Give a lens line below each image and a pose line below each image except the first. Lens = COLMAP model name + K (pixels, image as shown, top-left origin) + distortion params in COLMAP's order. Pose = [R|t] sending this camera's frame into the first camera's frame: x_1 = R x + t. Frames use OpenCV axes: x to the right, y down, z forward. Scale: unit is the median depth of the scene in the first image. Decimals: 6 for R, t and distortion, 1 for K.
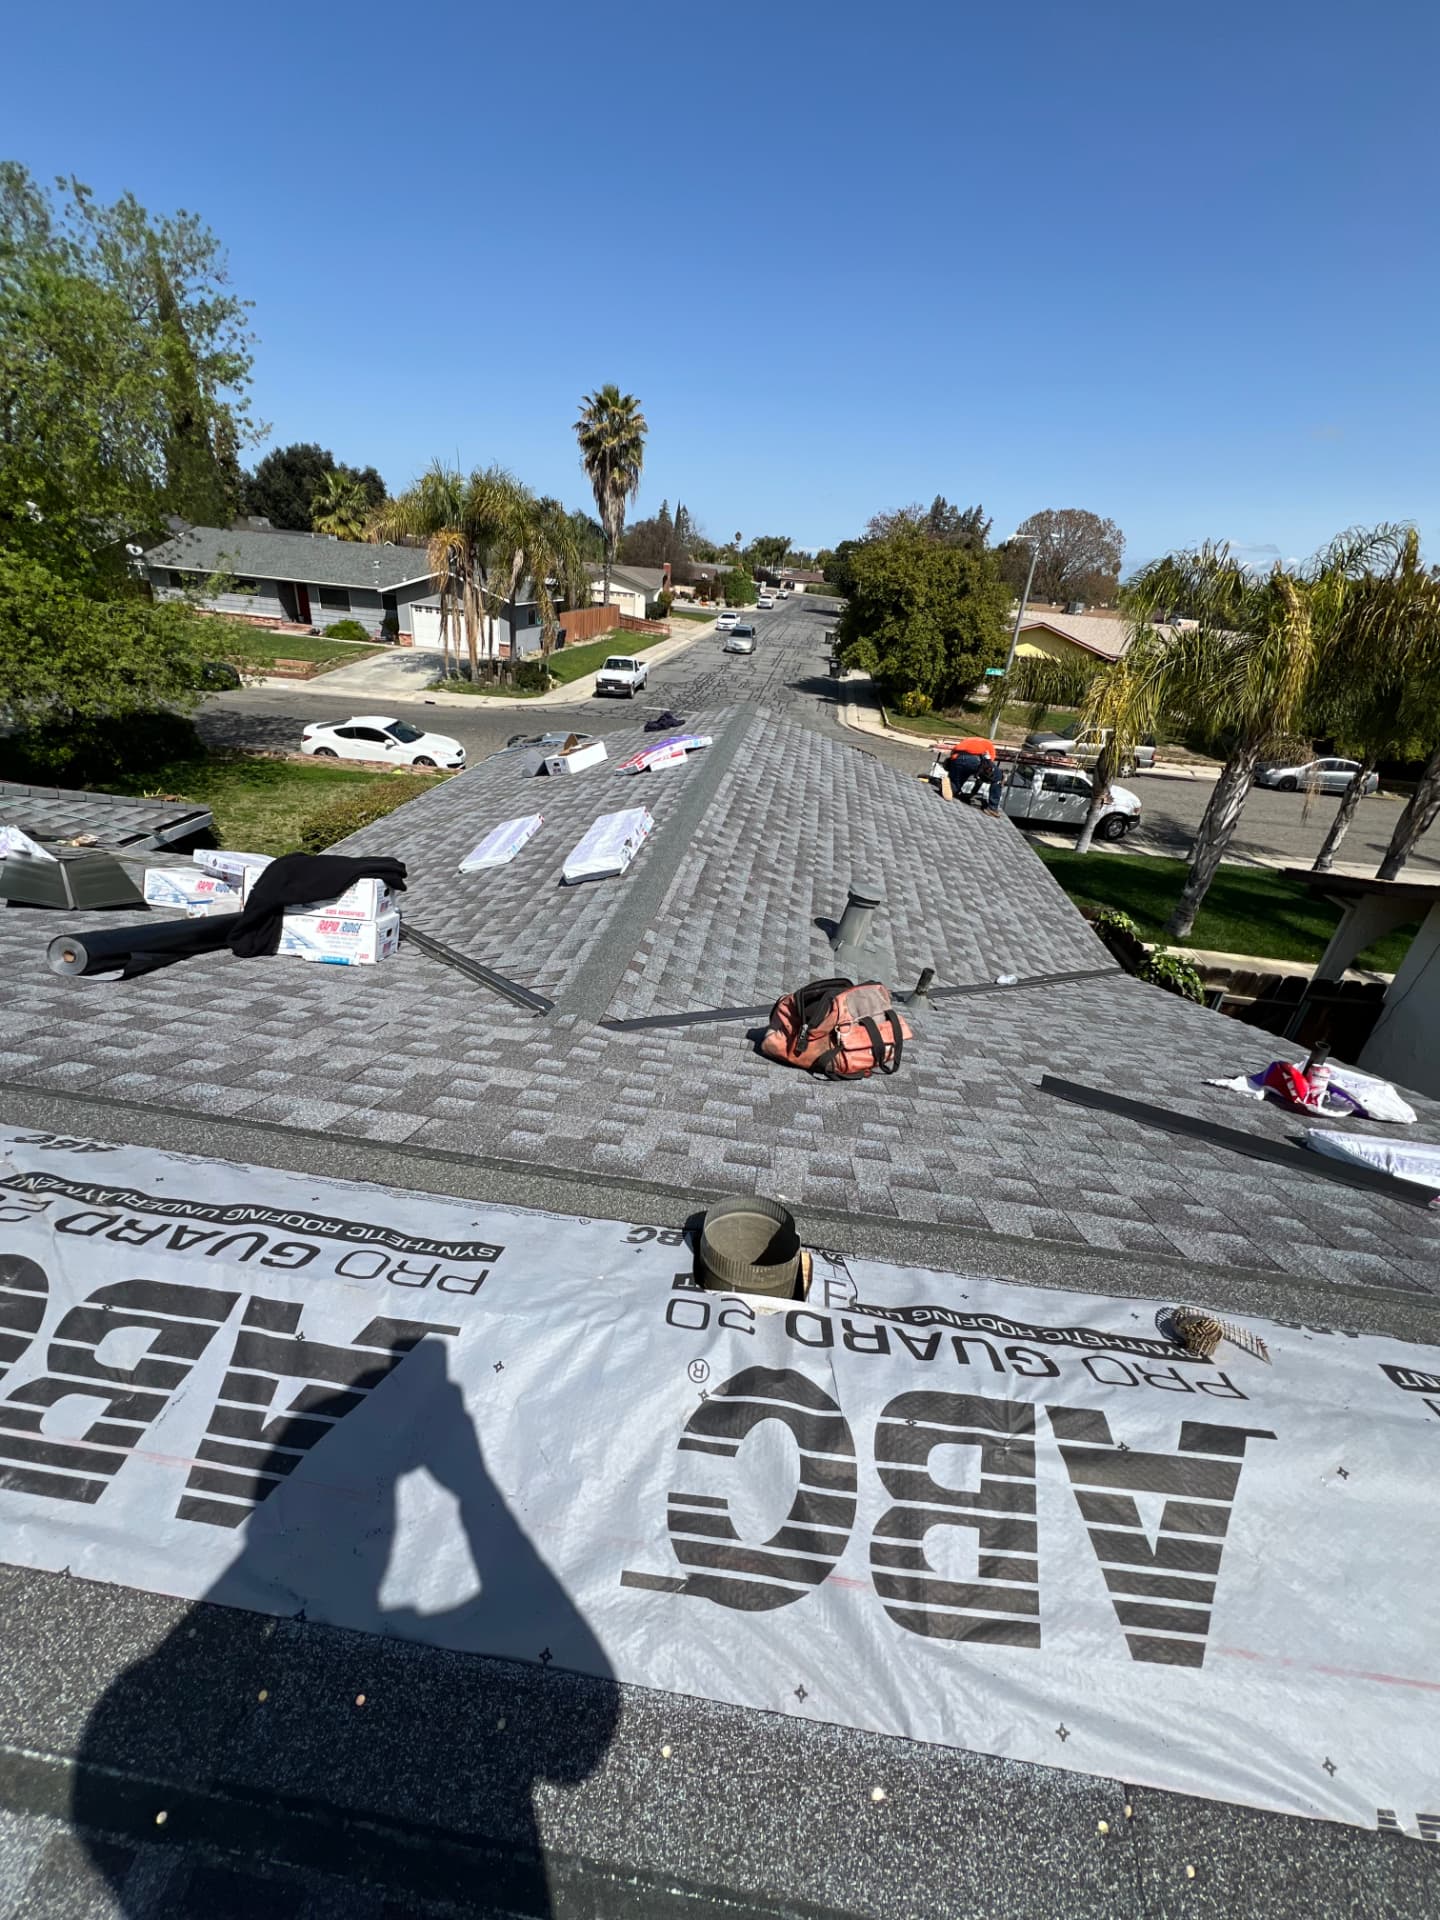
lens RADIAL K [[769.7, 0, 720.0], [0, 769.7, 960.0], [0, 0, 1]] dist [-0.001811, 0.000121]
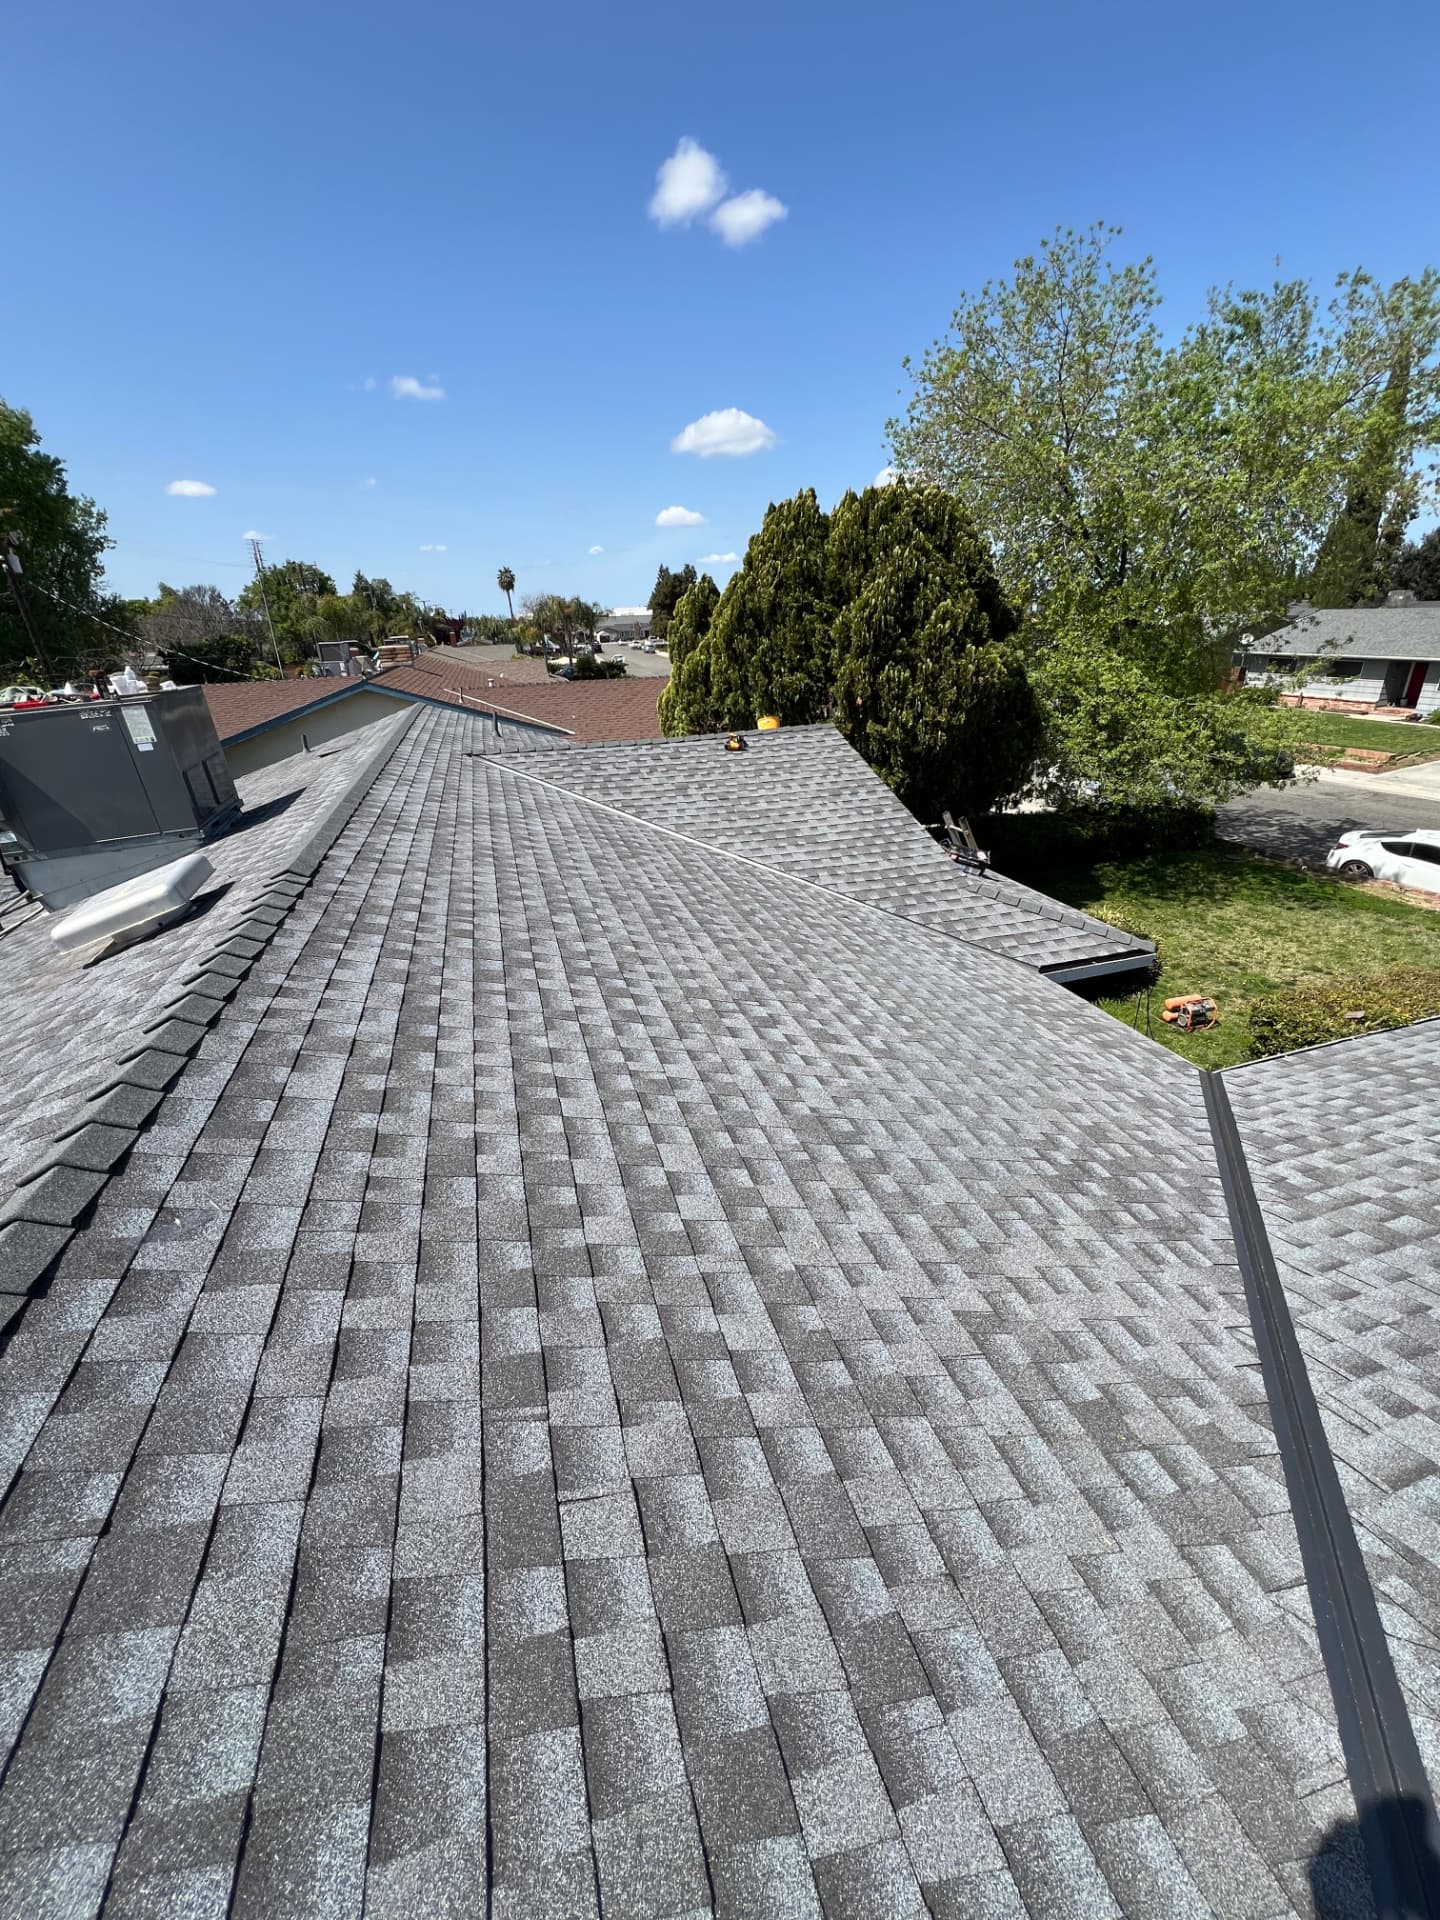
lens RADIAL K [[766.1, 0, 720.0], [0, 766.1, 960.0], [0, 0, 1]] dist [-0.004526, -0.000543]
pose [[0.392823, 0.281256, -0.875548, -0.017330], [-0.357503, 0.923899, 0.136391, -0.019290], [0.847279, 0.259434, 0.463479, 0.031941]]
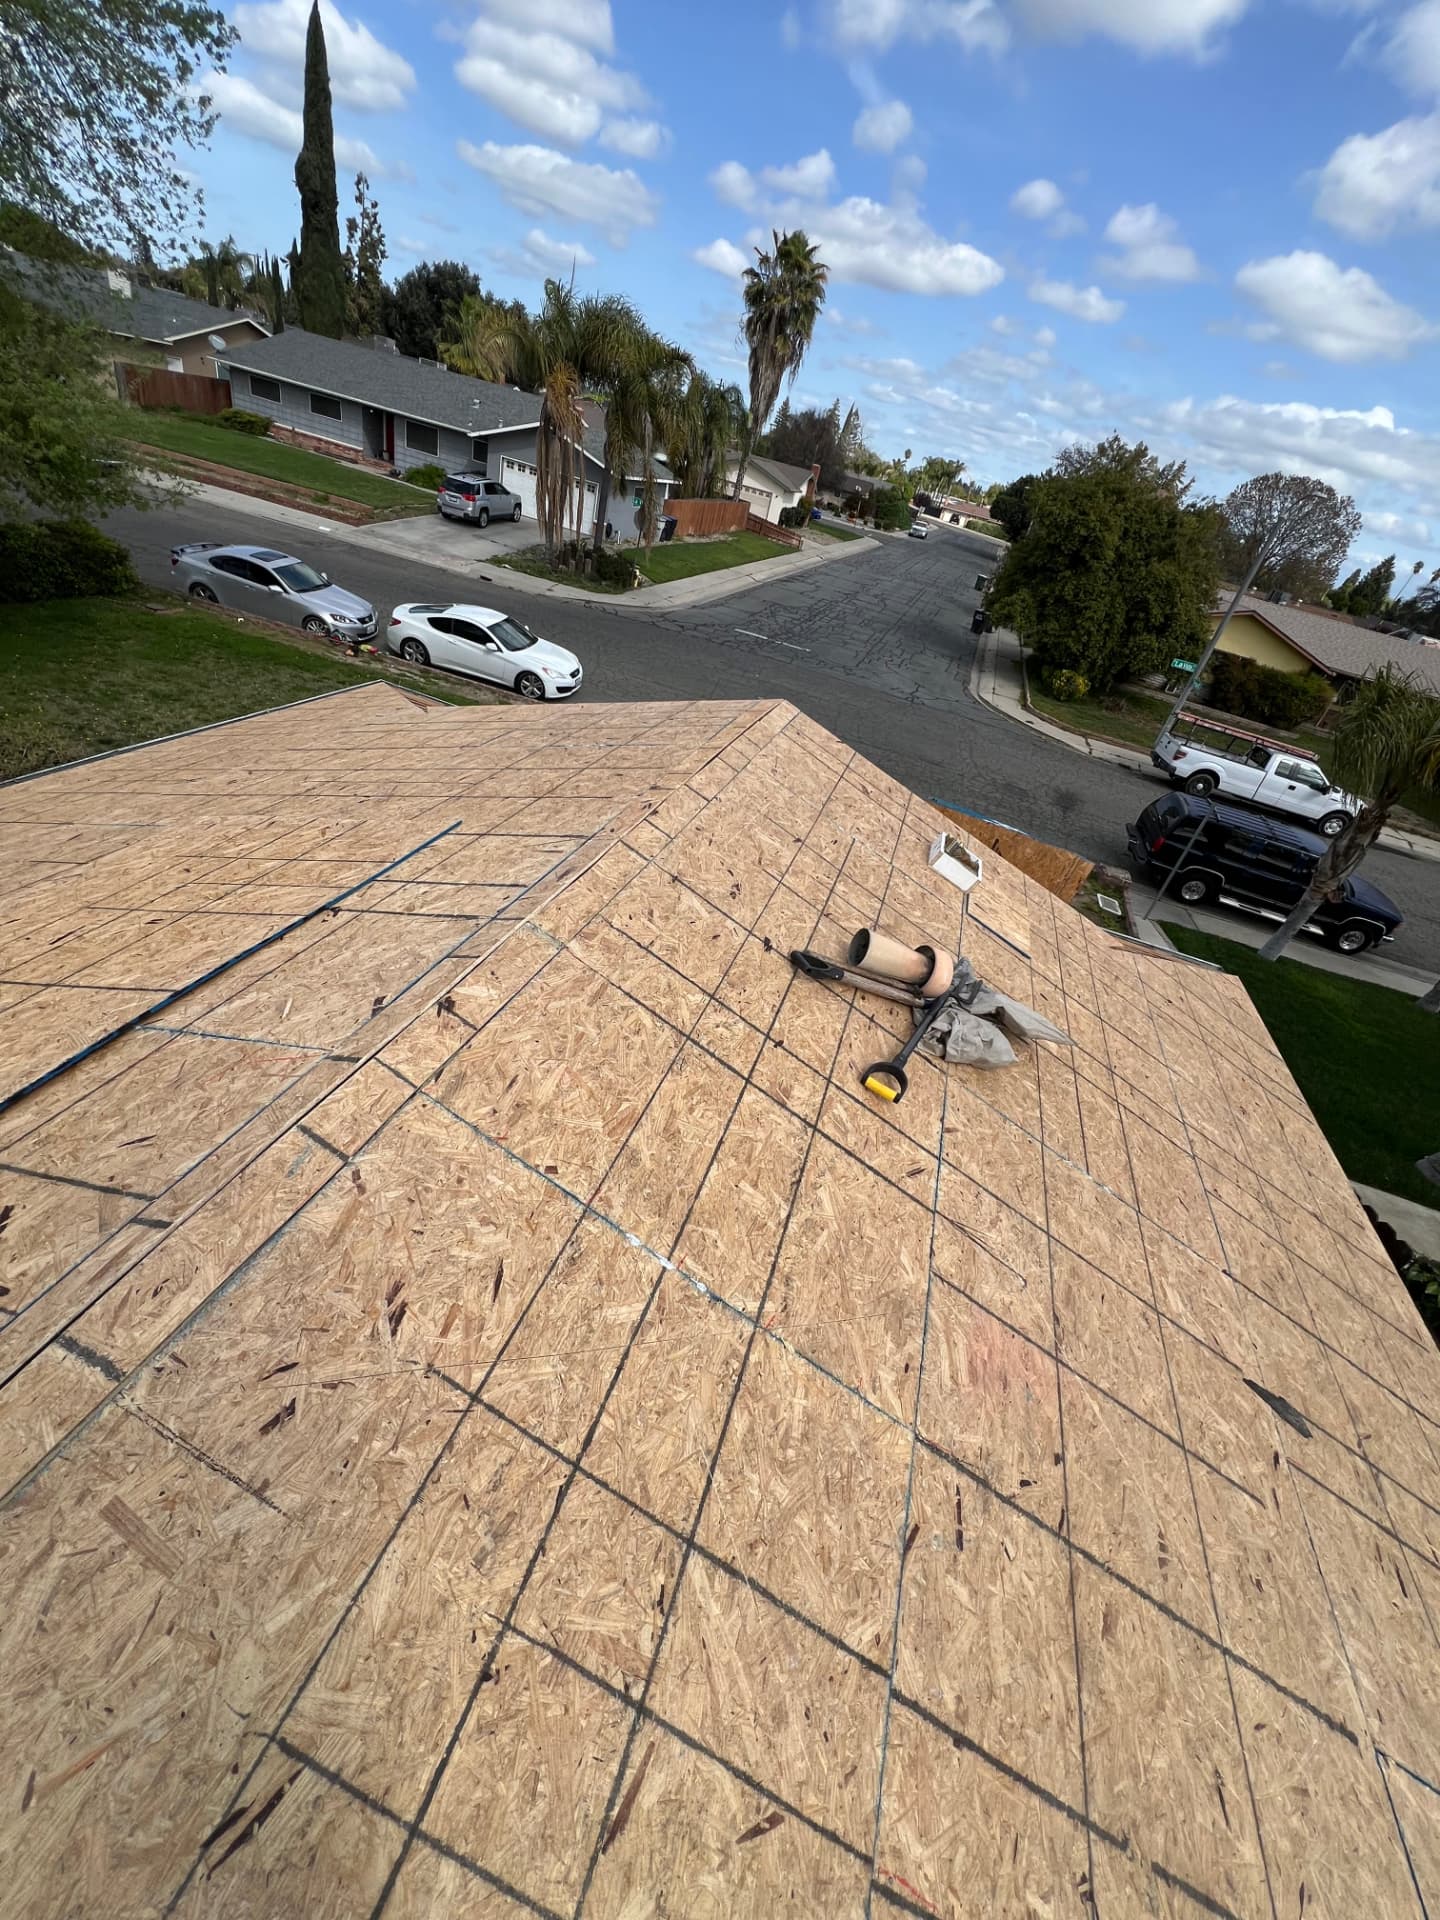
lens RADIAL K [[769.7, 0, 720.0], [0, 769.7, 960.0], [0, 0, 1]] dist [-0.001811, 0.000121]
pose [[0.974429, 0.211938, -0.074631, 0.012500], [-0.204120, 0.973797, 0.100277, -0.039726], [0.093928, -0.082479, 0.992157, 0.095457]]
